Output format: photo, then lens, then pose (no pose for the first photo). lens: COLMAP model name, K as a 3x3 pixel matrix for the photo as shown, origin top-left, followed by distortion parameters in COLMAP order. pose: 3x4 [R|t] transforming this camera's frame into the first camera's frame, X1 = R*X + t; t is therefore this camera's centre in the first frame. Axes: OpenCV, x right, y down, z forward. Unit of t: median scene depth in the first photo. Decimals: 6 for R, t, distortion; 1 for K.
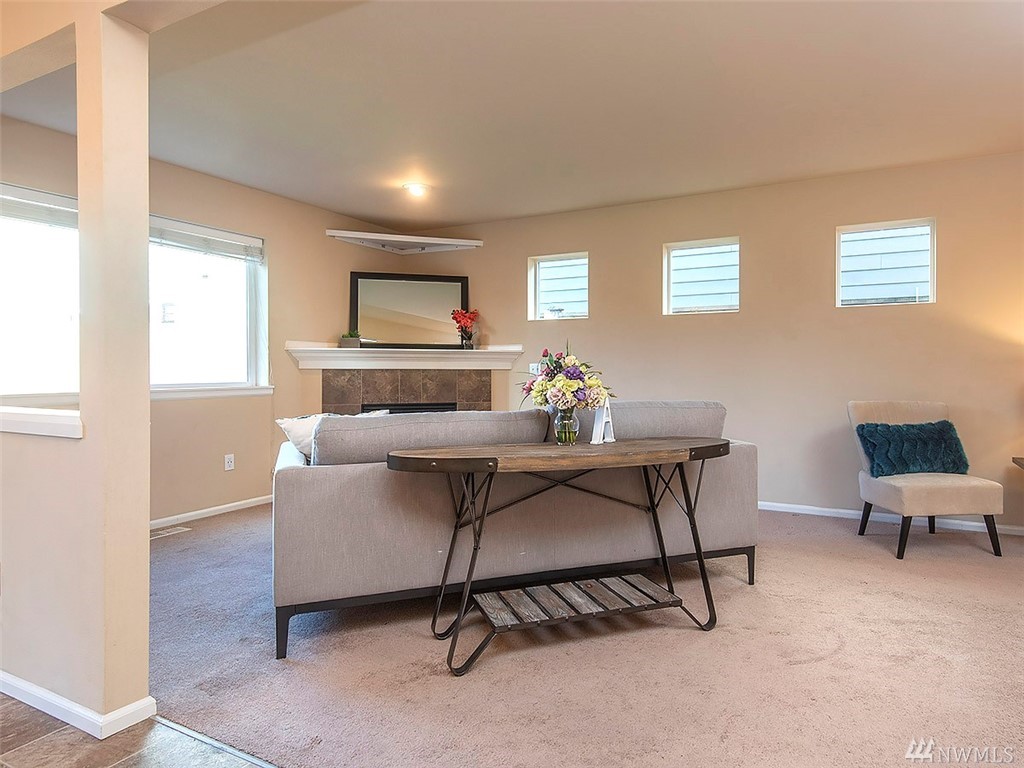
lens RADIAL K [[581.0, 0, 613.8], [0, 581.0, 365.3], [0, 0, 1]] dist [0.057960, -0.000414]
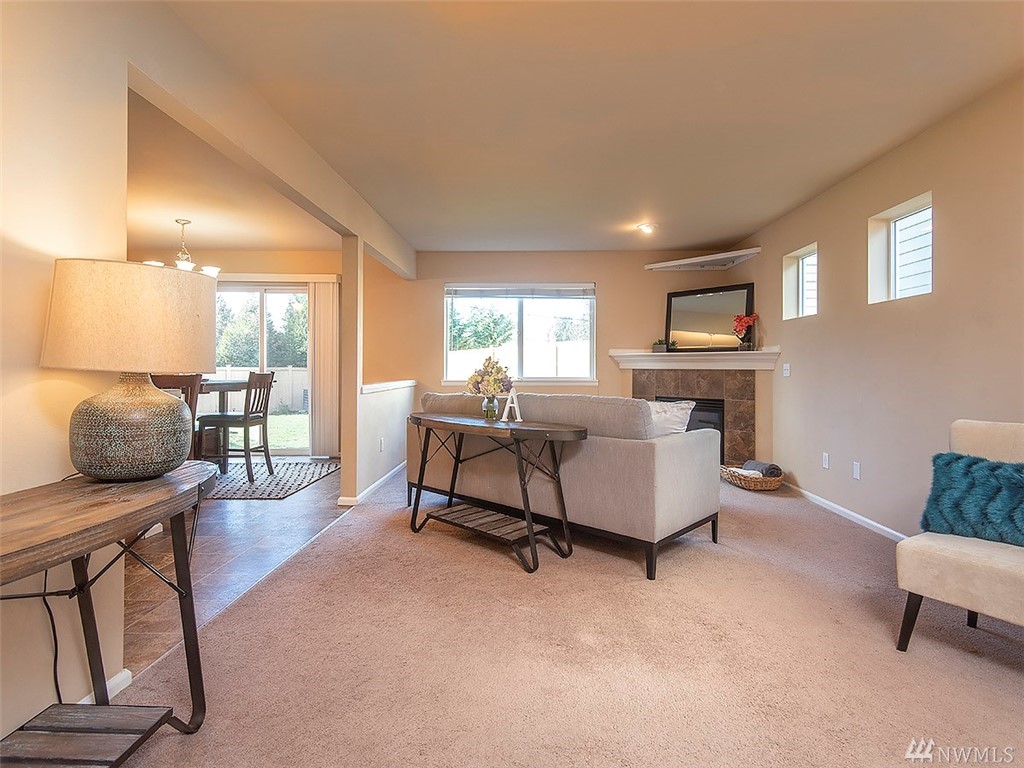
lens RADIAL K [[557.5, 0, 529.5], [0, 557.5, 364.3], [0, 0, 1]] dist [0.046053, -0.000001]
pose [[0.446086, -0.004848, -0.894977, 0.628441], [0.002310, 0.999988, -0.004265, 0.000907], [0.894987, -0.000165, 0.446092, 0.226989]]
